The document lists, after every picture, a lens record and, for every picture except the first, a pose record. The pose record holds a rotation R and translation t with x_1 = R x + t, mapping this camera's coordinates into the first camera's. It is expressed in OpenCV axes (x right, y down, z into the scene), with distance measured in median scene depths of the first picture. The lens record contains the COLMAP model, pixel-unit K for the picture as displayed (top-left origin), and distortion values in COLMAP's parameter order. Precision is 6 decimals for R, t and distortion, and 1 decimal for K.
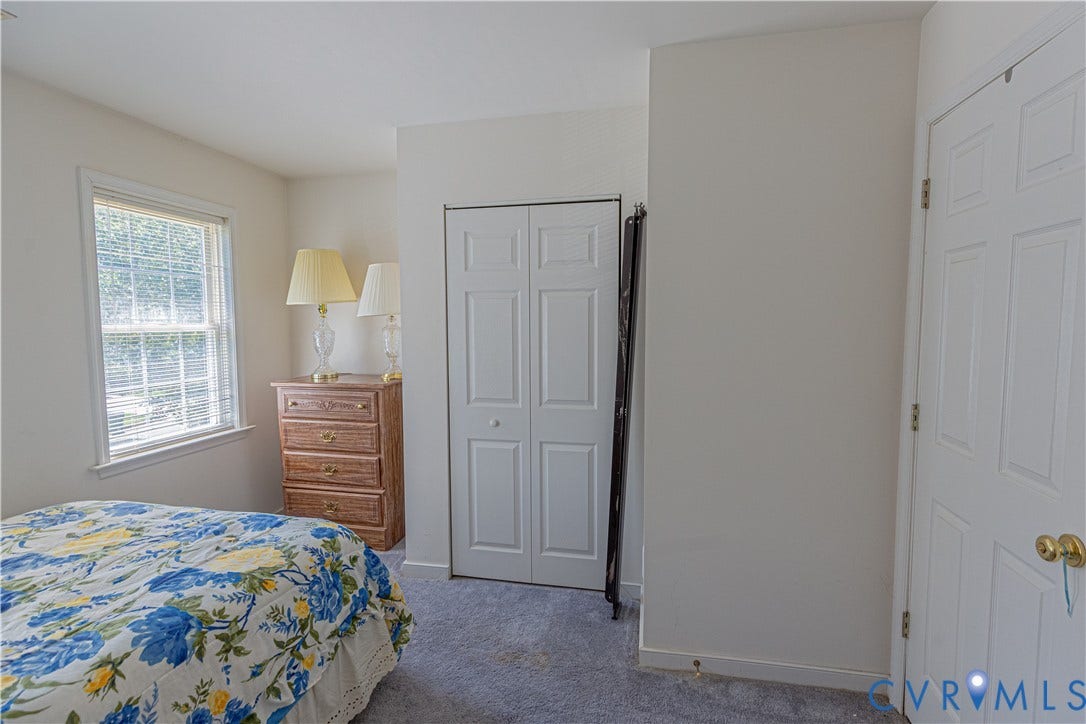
lens RADIAL K [[521.3, 0, 546.4], [0, 521.3, 358.8], [0, 0, 1]] dist [0.001514, 0.000050]
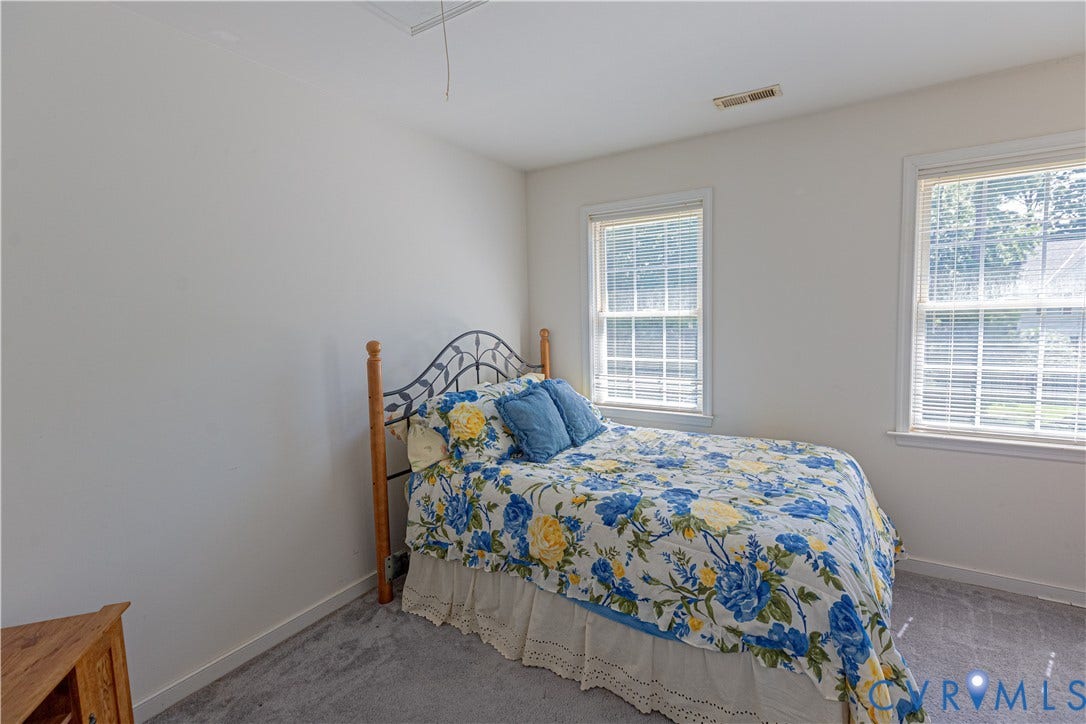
lens RADIAL K [[498.4, 0, 544.4], [0, 498.4, 355.3], [0, 0, 1]] dist [0.001846, 0.000447]
pose [[-0.365544, 0.092218, -0.926215, 0.546322], [-0.040023, 0.992602, 0.114624, -0.067261], [0.929933, 0.078970, -0.359149, 1.023532]]
